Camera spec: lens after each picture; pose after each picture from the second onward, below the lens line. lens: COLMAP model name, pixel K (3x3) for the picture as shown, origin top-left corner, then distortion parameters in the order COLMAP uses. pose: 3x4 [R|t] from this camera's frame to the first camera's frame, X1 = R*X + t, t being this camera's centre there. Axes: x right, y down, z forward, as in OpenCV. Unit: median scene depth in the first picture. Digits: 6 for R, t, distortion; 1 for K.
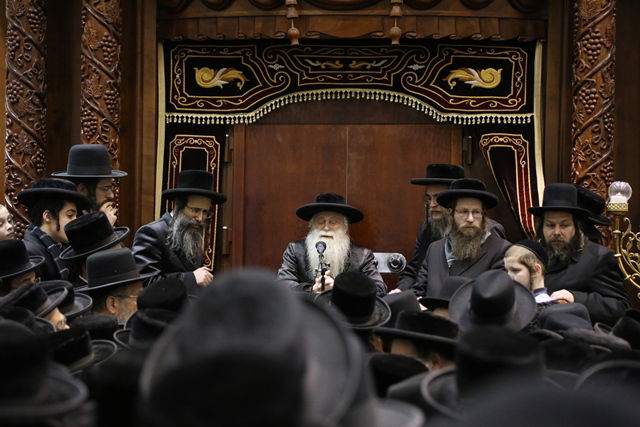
lens RADIAL K [[1841.9, 0, 320.0], [0, 1841.9, 213.5], [0, 0, 1]] dist [0.771805, -0.599421]
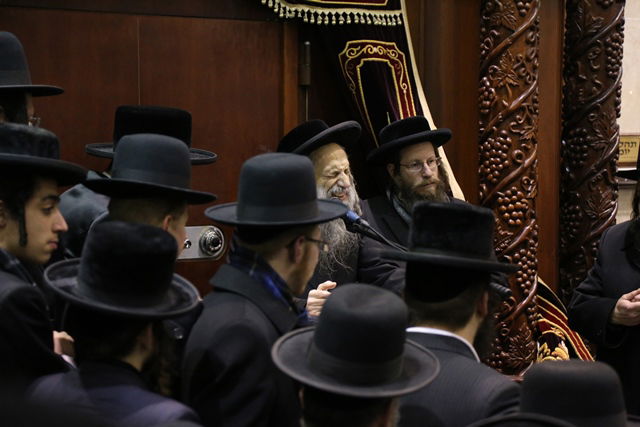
lens RADIAL K [[1841.9, 0, 320.0], [0, 1841.9, 213.5], [0, 0, 1]] dist [0.771805, -0.599421]
pose [[0.740638, -0.038145, 0.670820, -0.356153], [-0.006201, 0.997957, 0.063594, -0.023245], [-0.671875, -0.051260, 0.738888, 0.519073]]
